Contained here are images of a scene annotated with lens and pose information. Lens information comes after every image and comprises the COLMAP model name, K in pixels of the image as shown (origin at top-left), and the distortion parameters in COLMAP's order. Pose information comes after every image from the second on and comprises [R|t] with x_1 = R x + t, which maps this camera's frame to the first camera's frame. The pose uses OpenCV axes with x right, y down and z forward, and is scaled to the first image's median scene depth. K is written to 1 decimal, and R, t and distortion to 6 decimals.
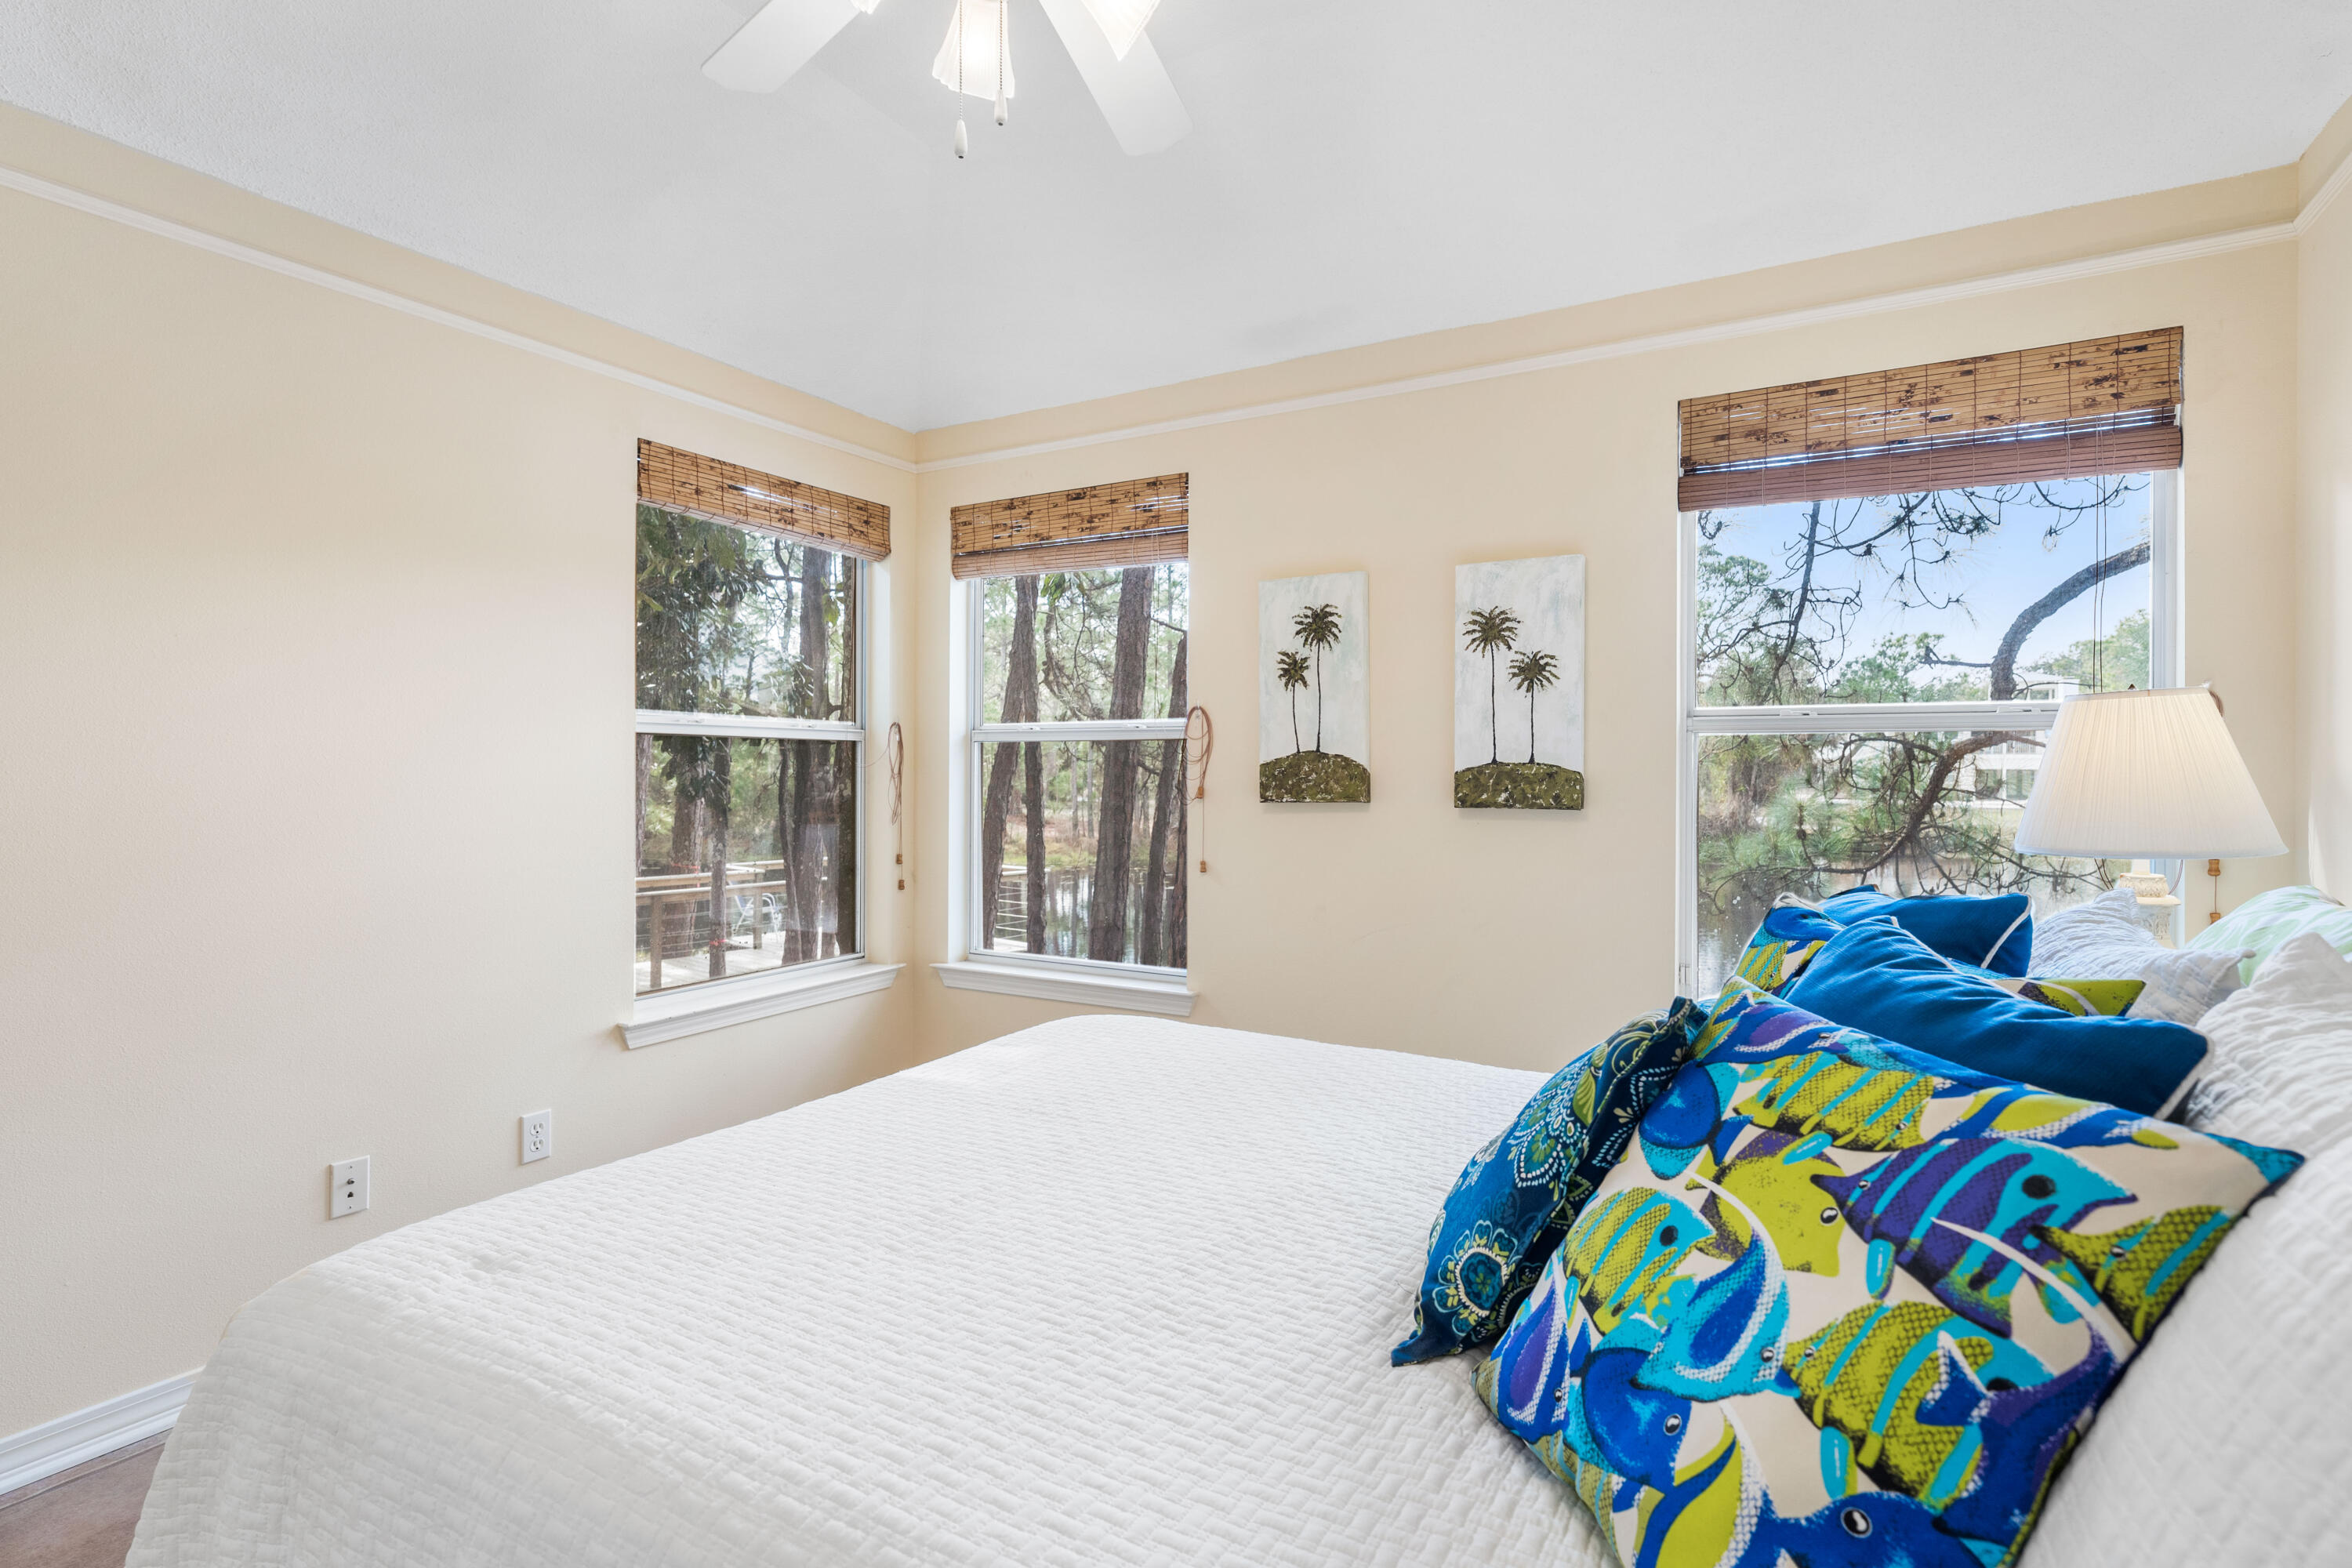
lens RADIAL K [[1140.5, 0, 1174.5], [0, 1140.5, 764.7], [0, 0, 1]] dist [-0.000833, -0.000460]
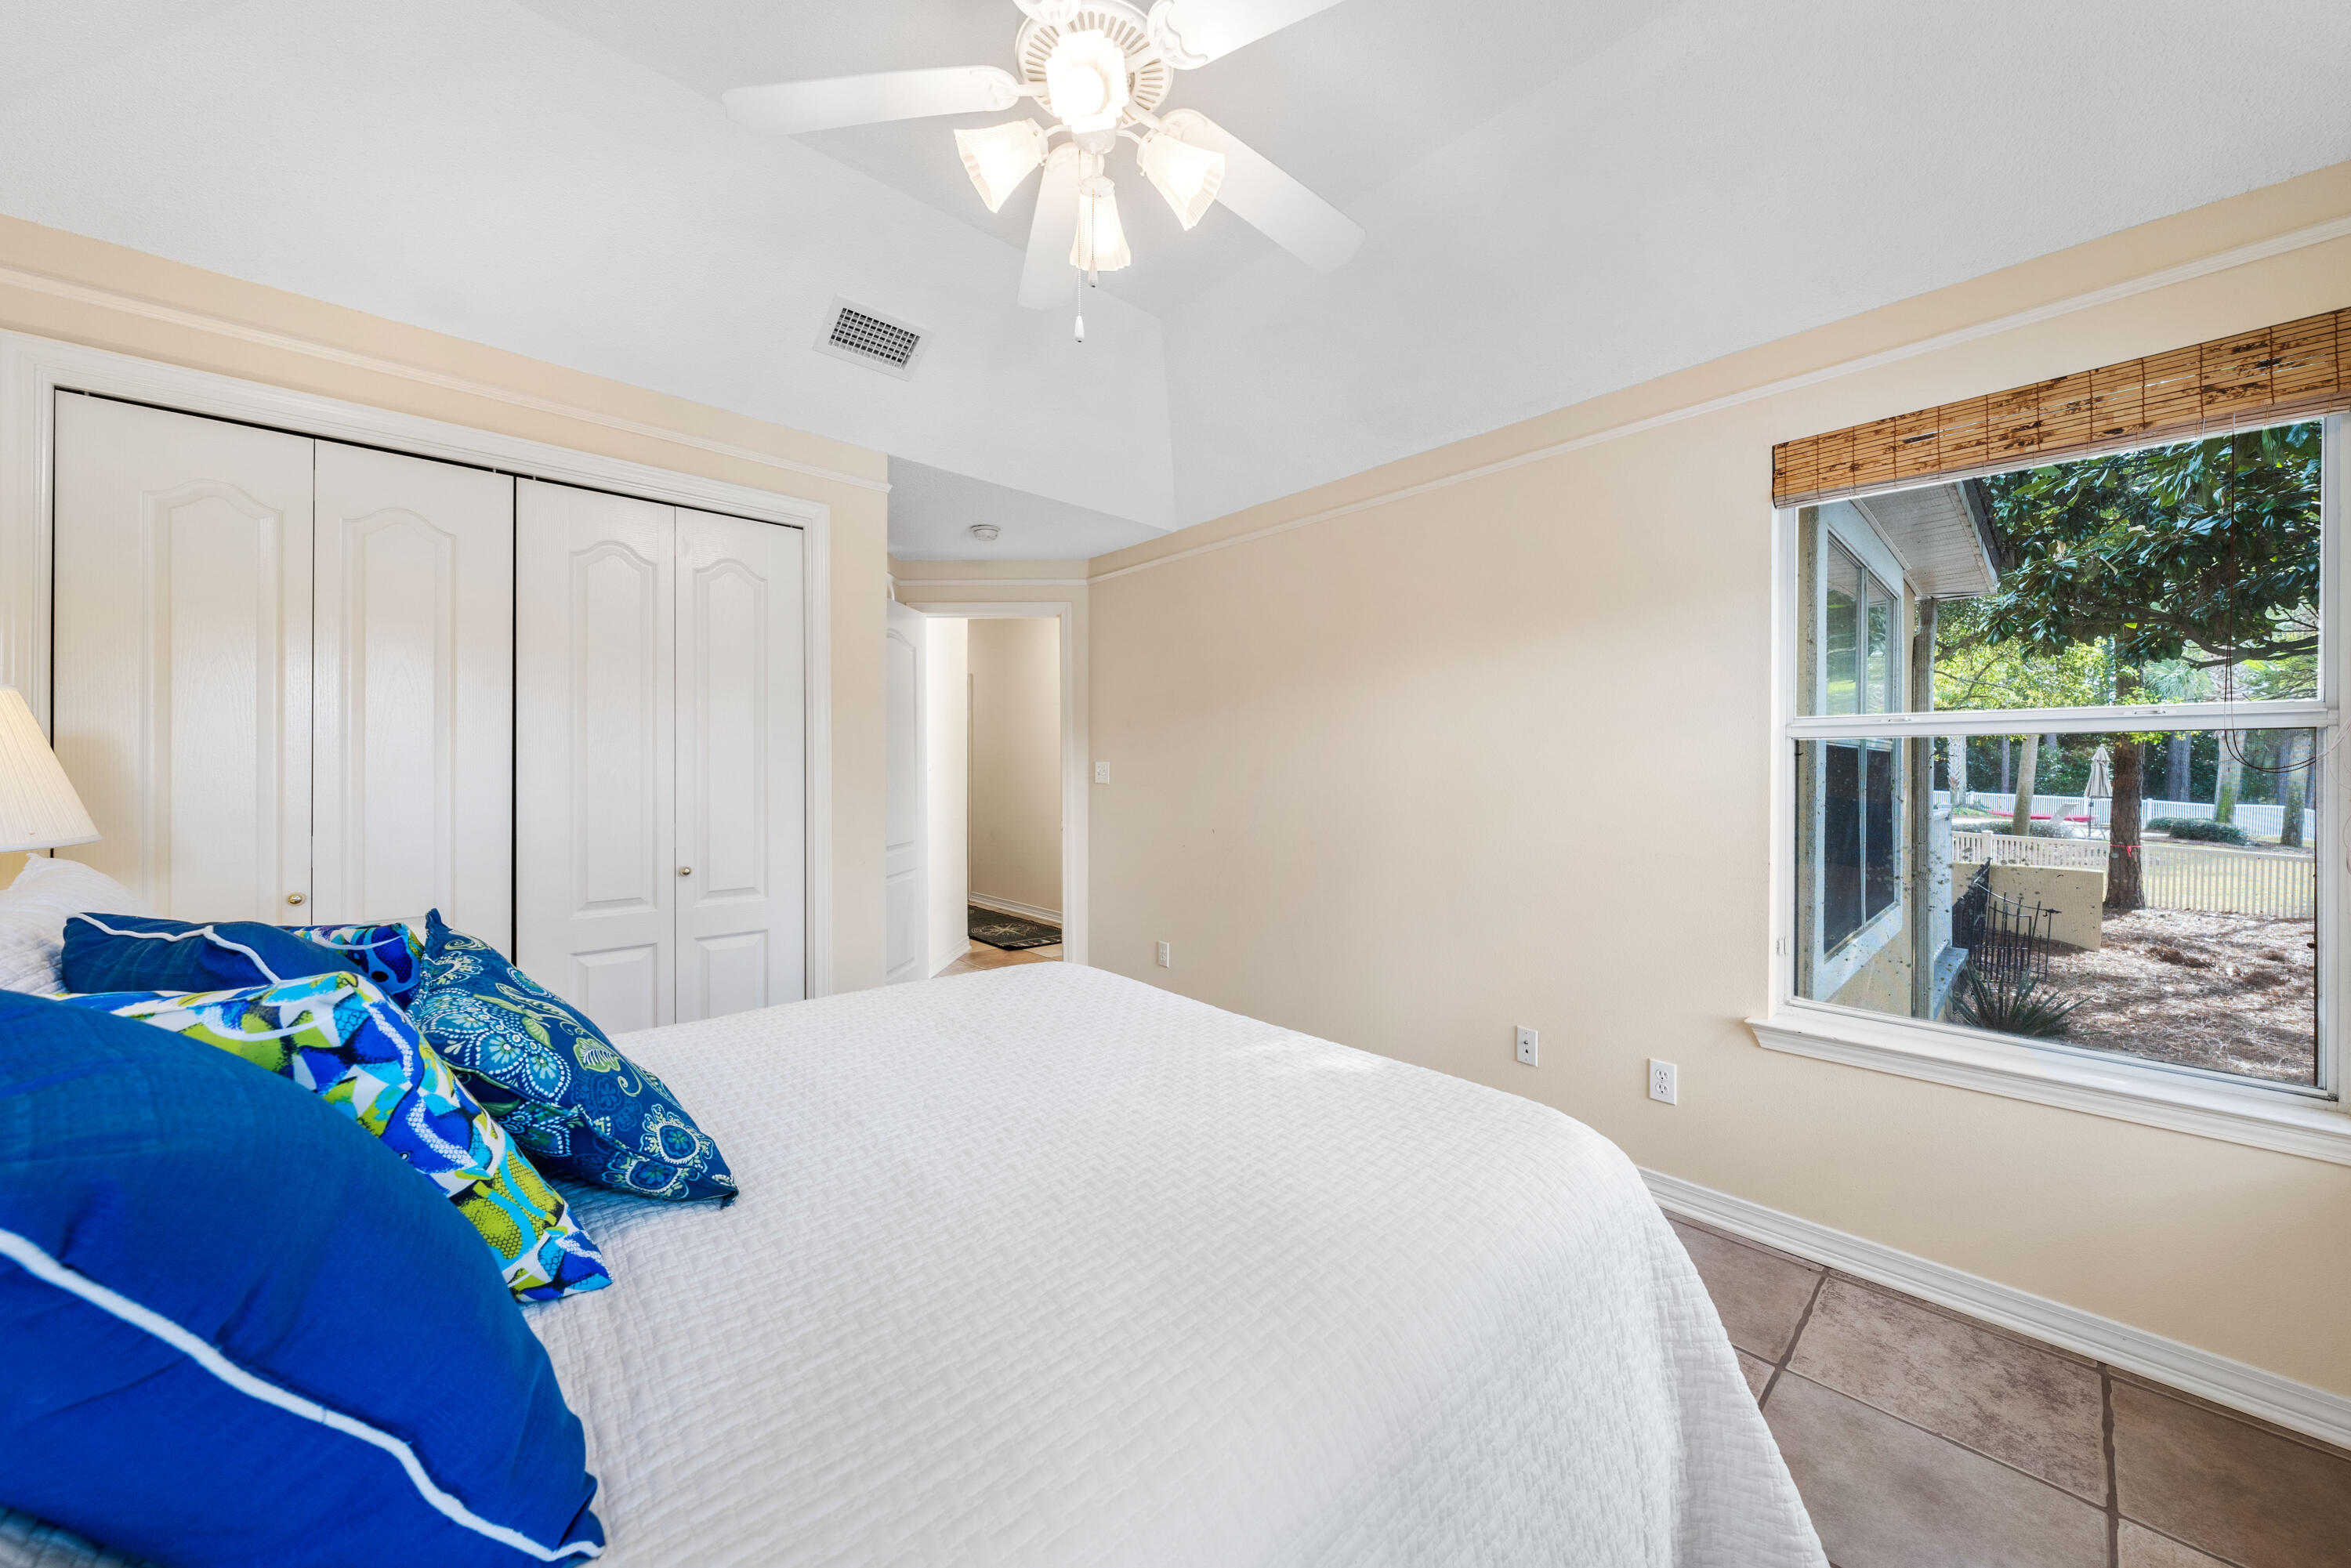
lens RADIAL K [[815.7, 0, 1175.5], [0, 815.7, 784.0], [0, 0, 1]] dist [-0.000054, -0.000032]
pose [[-0.291420, 0.018105, -0.956424, 0.400267], [0.006498, 0.999835, 0.016947, -0.004741], [0.956573, -0.001277, -0.291490, 0.752225]]
